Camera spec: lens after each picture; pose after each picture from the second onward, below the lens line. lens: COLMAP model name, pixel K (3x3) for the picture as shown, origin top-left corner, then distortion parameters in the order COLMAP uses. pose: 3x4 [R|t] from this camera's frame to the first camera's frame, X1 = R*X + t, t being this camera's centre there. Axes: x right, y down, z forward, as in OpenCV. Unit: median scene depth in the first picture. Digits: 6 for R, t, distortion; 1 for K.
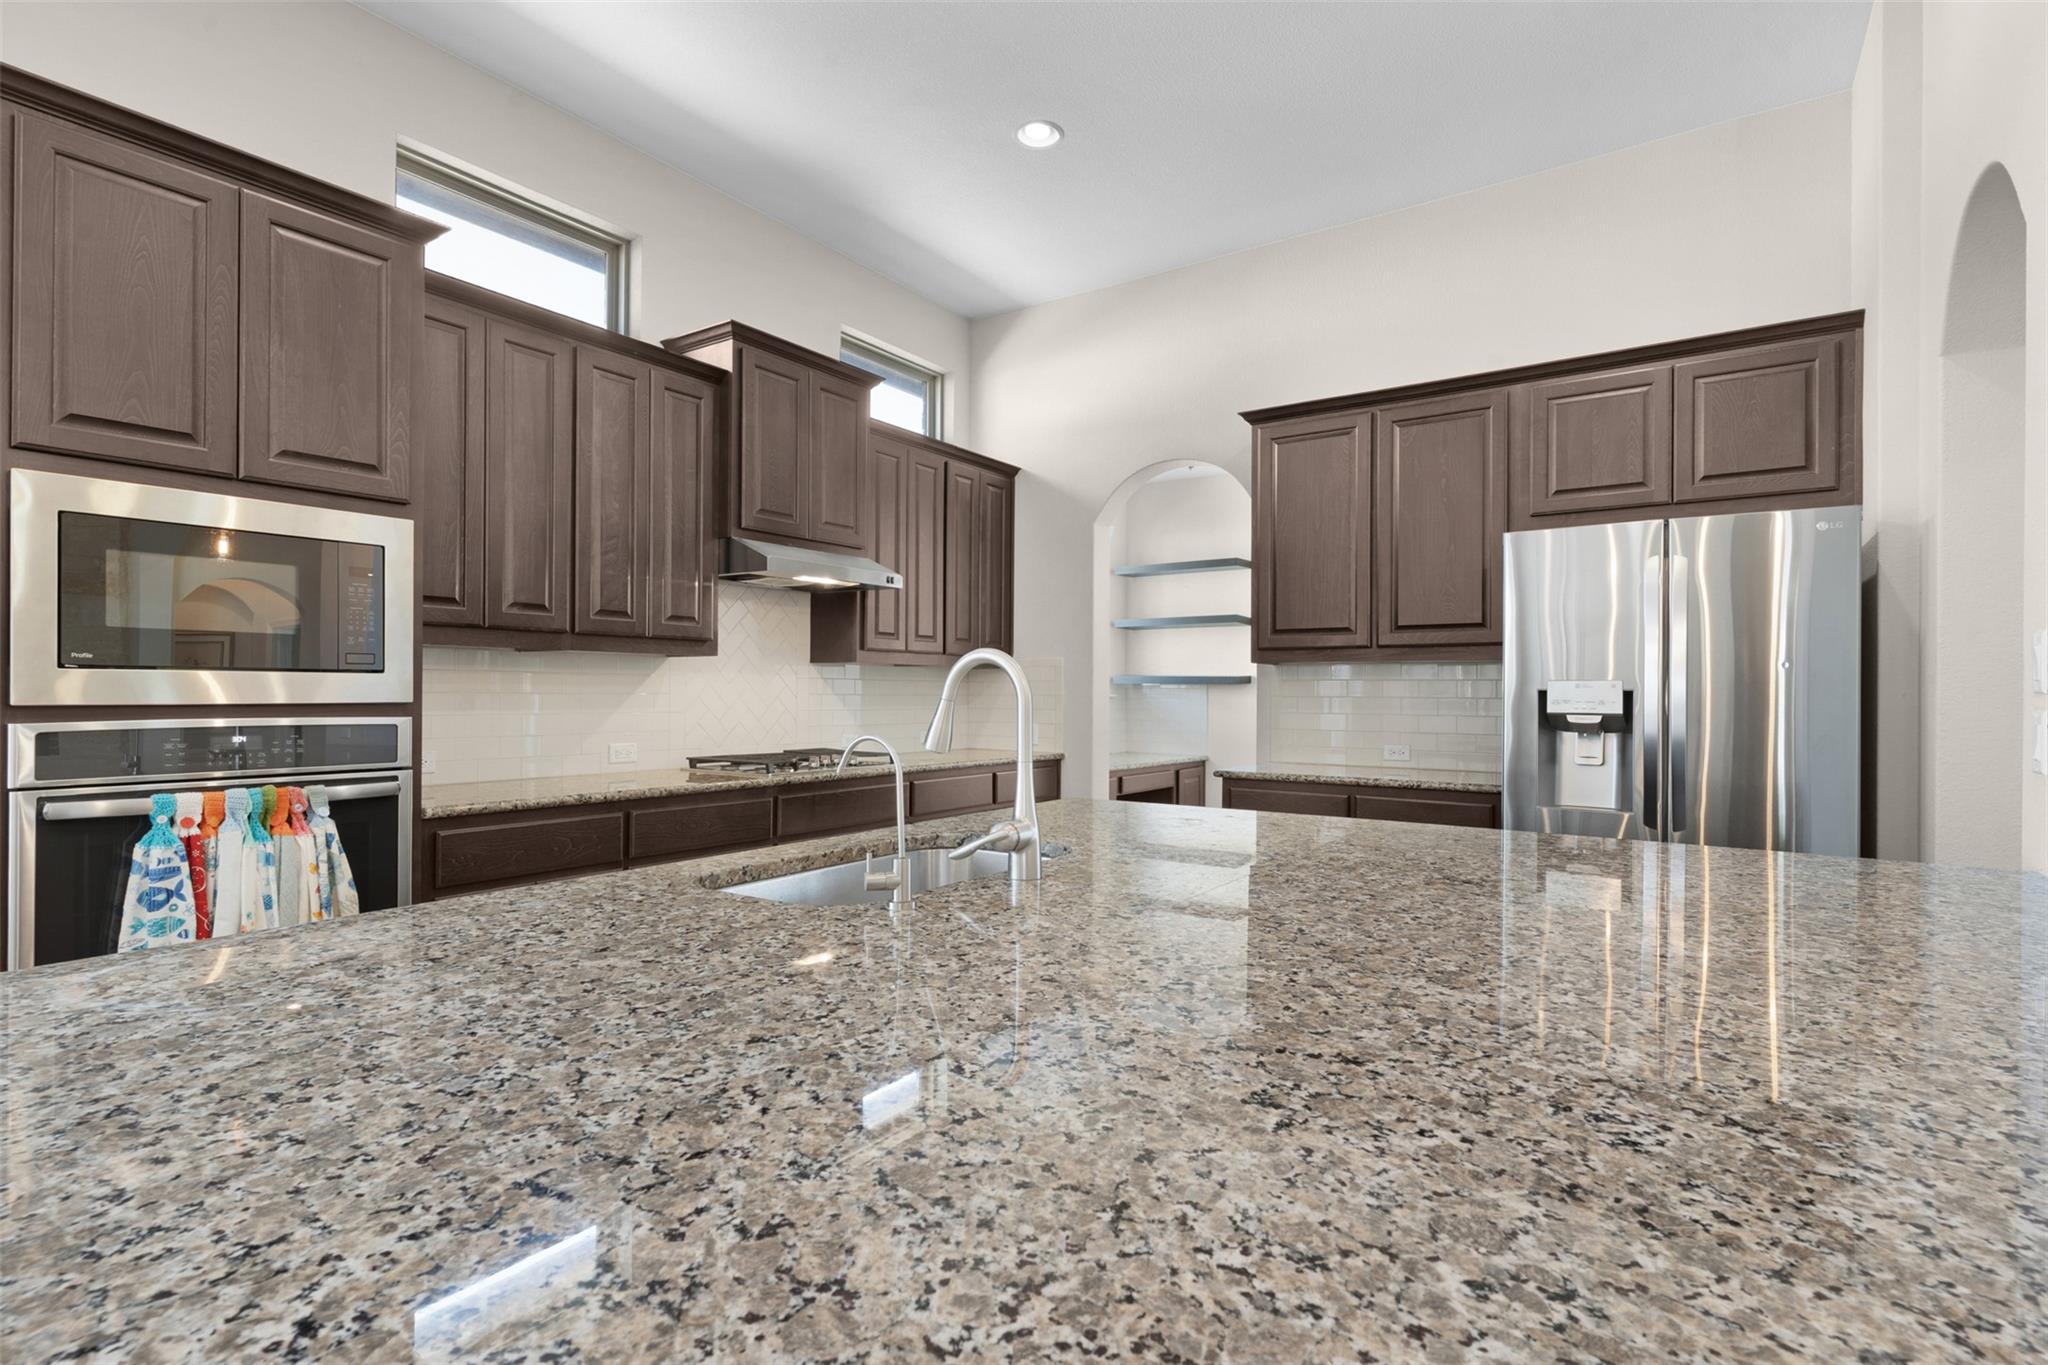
lens RADIAL K [[1006.1, 0, 1014.1], [0, 1006.1, 683.4], [0, 0, 1]] dist [0.003025, -0.000654]
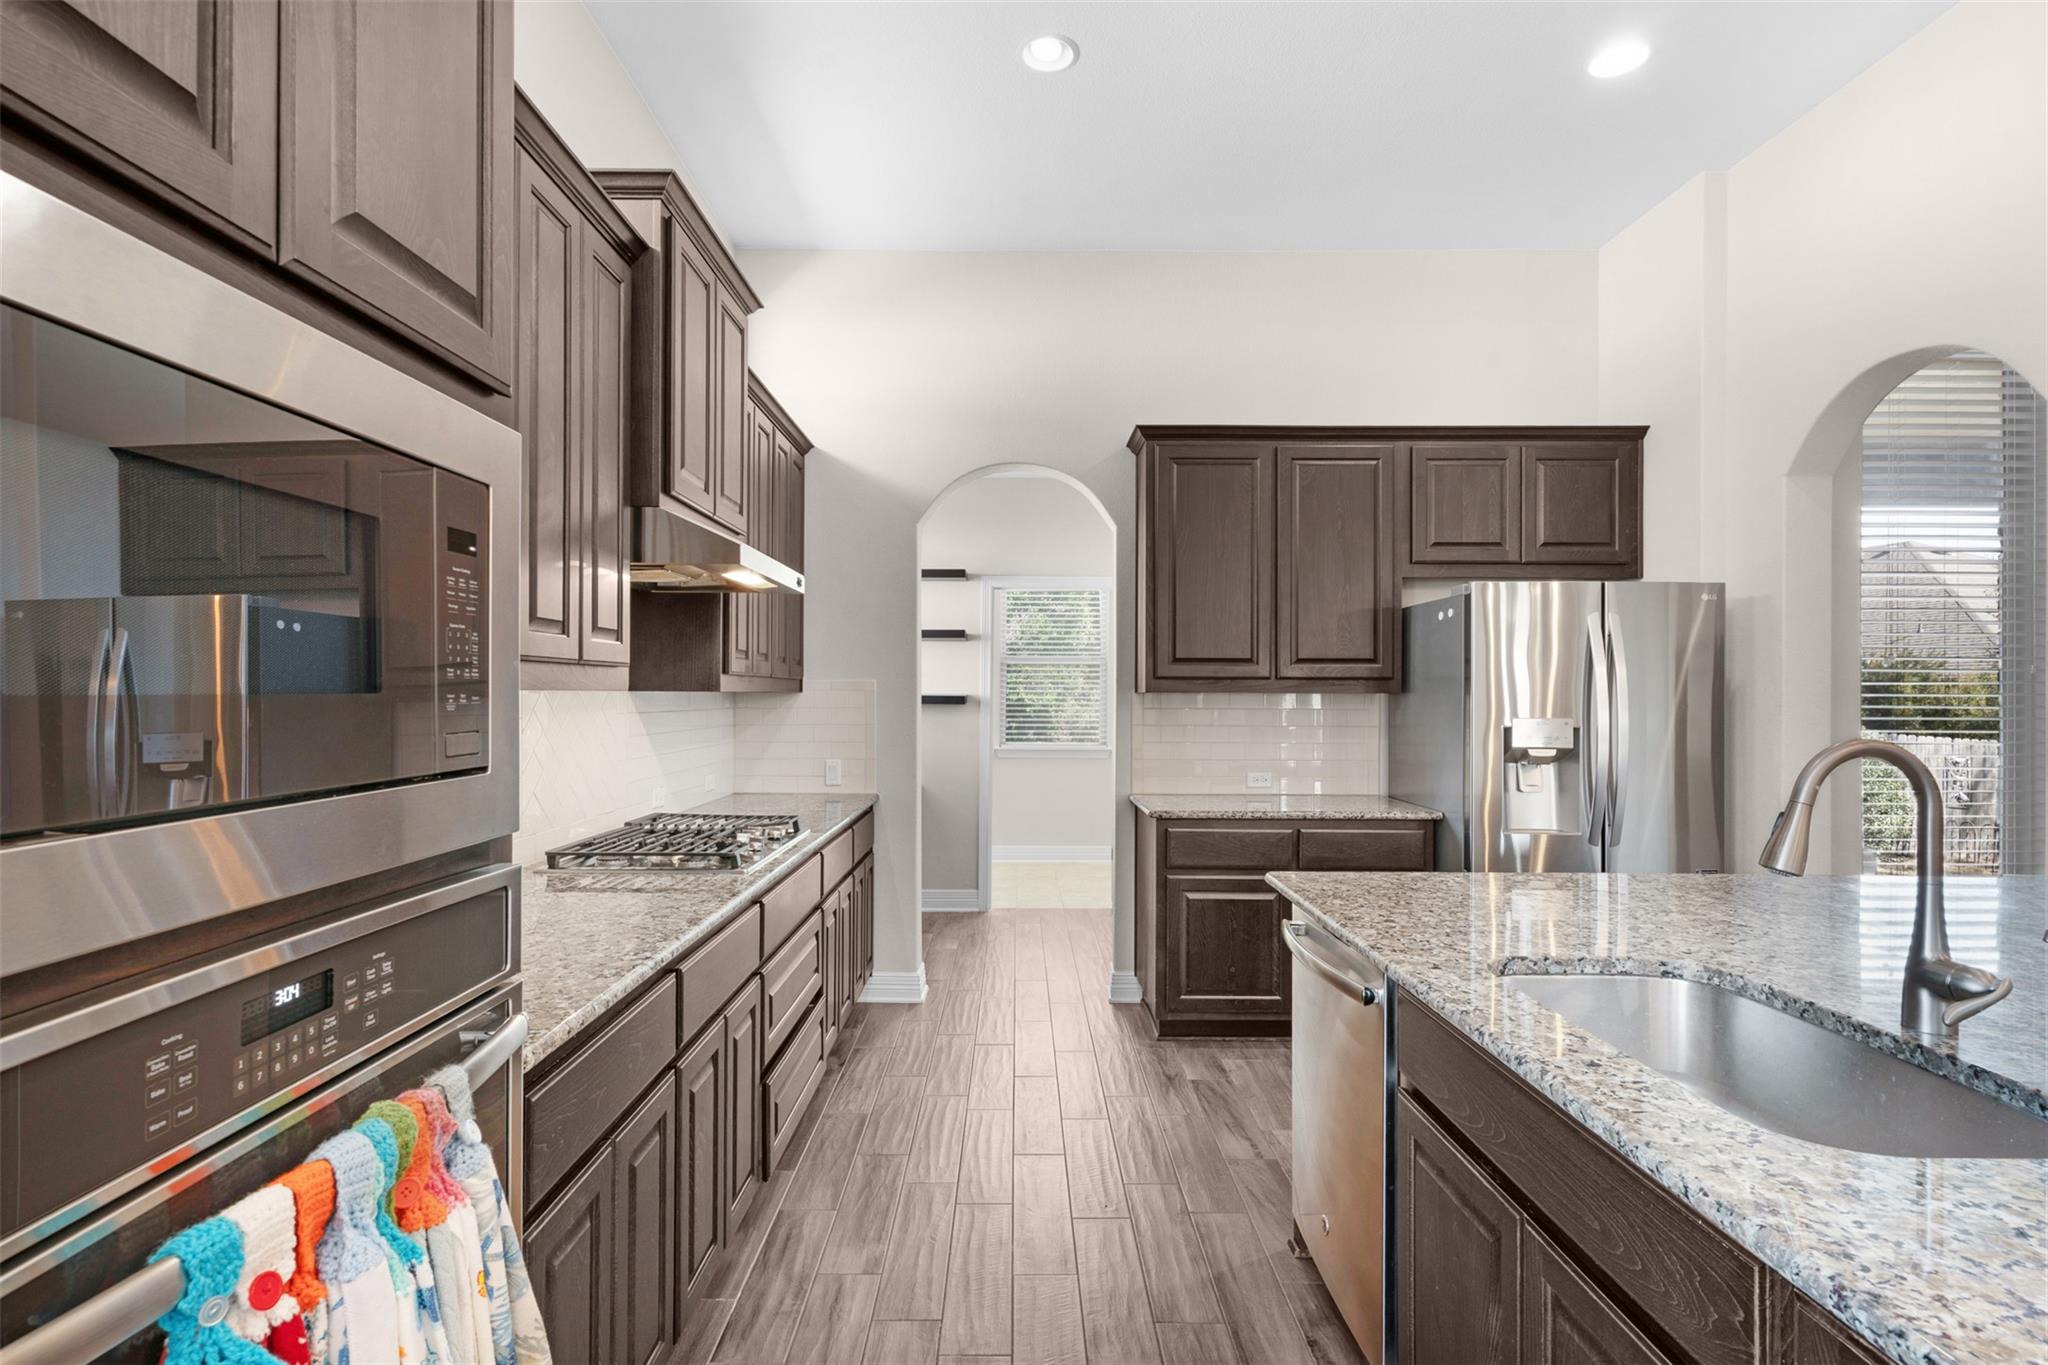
lens RADIAL K [[1006.1, 0, 1023.4], [0, 1006.1, 681.4], [0, 0, 1]] dist [0.003025, -0.000654]
pose [[0.818299, 0.003542, 0.574781, -0.531608], [-0.005205, 0.999986, 0.001248, -0.040513], [-0.574769, -0.004013, 0.818306, 0.388682]]
